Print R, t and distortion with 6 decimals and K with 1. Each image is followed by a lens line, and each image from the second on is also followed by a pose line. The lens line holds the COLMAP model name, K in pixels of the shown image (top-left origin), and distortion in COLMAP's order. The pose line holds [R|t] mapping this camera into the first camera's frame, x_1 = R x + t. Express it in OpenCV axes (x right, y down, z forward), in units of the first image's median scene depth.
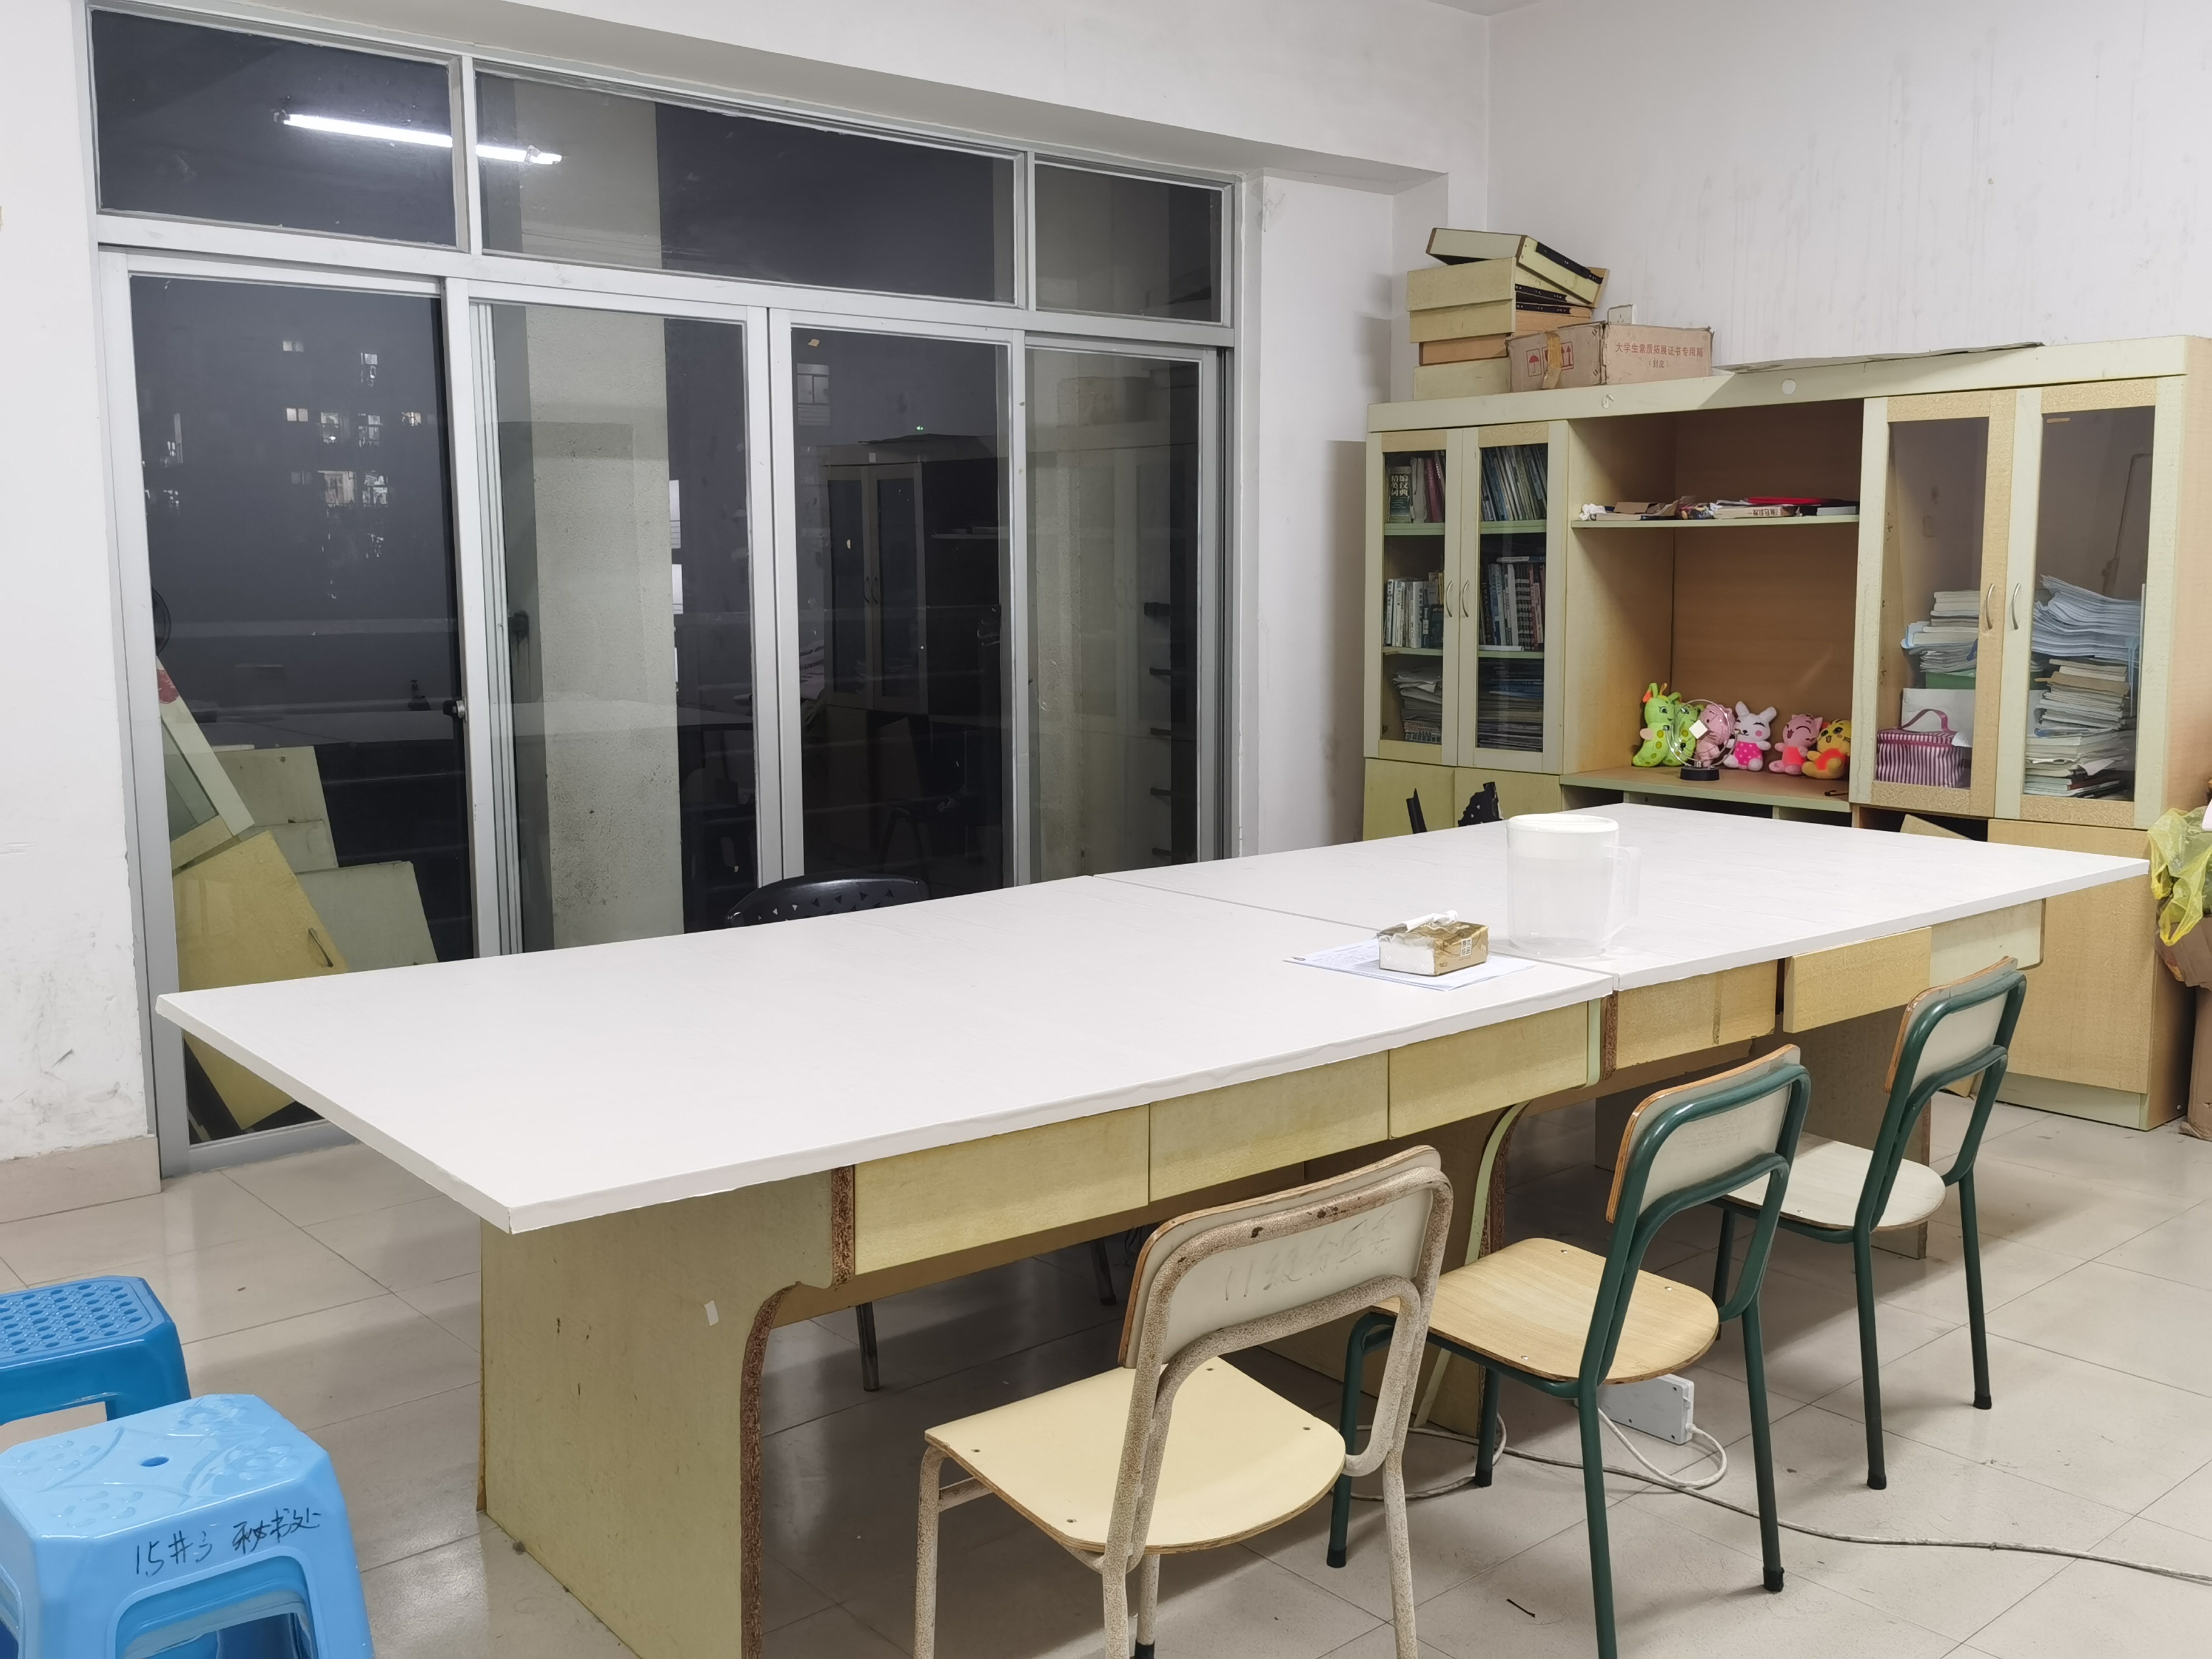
lens RADIAL K [[2009.2, 0, 1106.0], [0, 2009.2, 829.5], [0, 0, 1]] dist [0.005843, 0.003349]
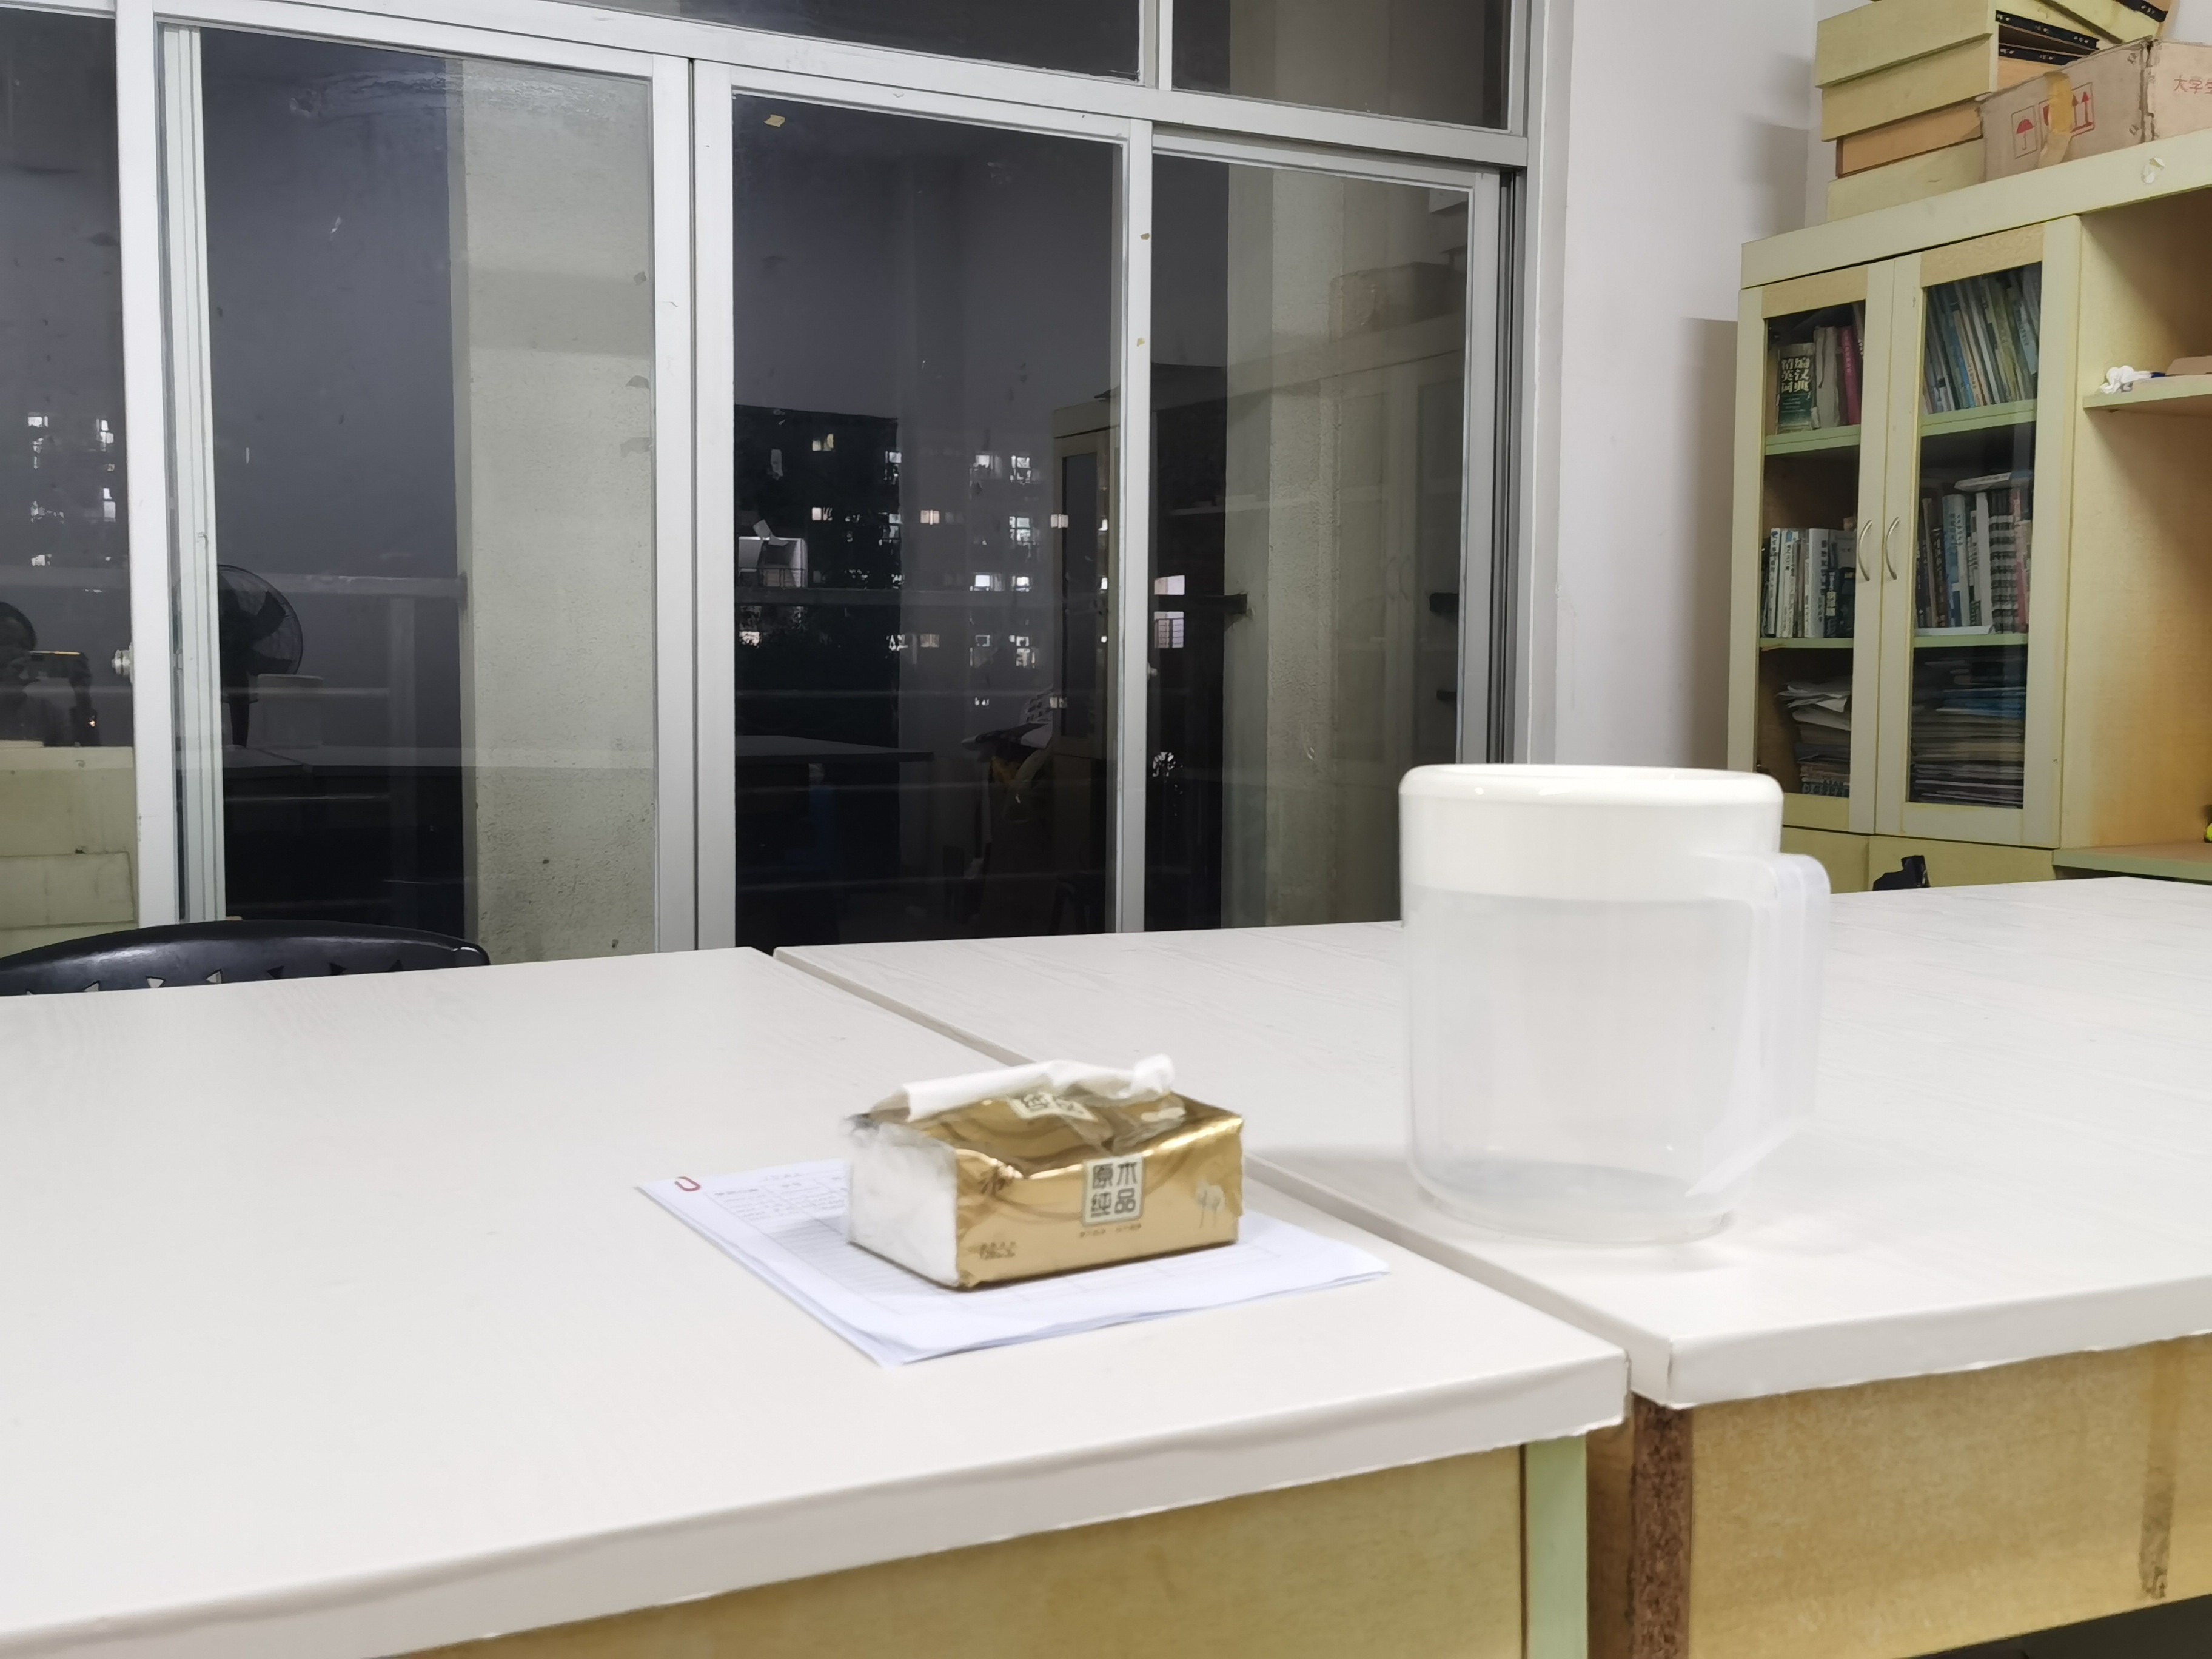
lens RADIAL K [[2122.4, 0, 1106.0], [0, 2122.4, 829.5], [0, 0, 1]] dist [0.128828, -0.212936]
pose [[0.966079, 0.030048, -0.256493, 0.119854], [-0.045494, 0.997477, -0.054497, 0.011907], [0.254209, 0.064318, 0.965008, 0.337452]]
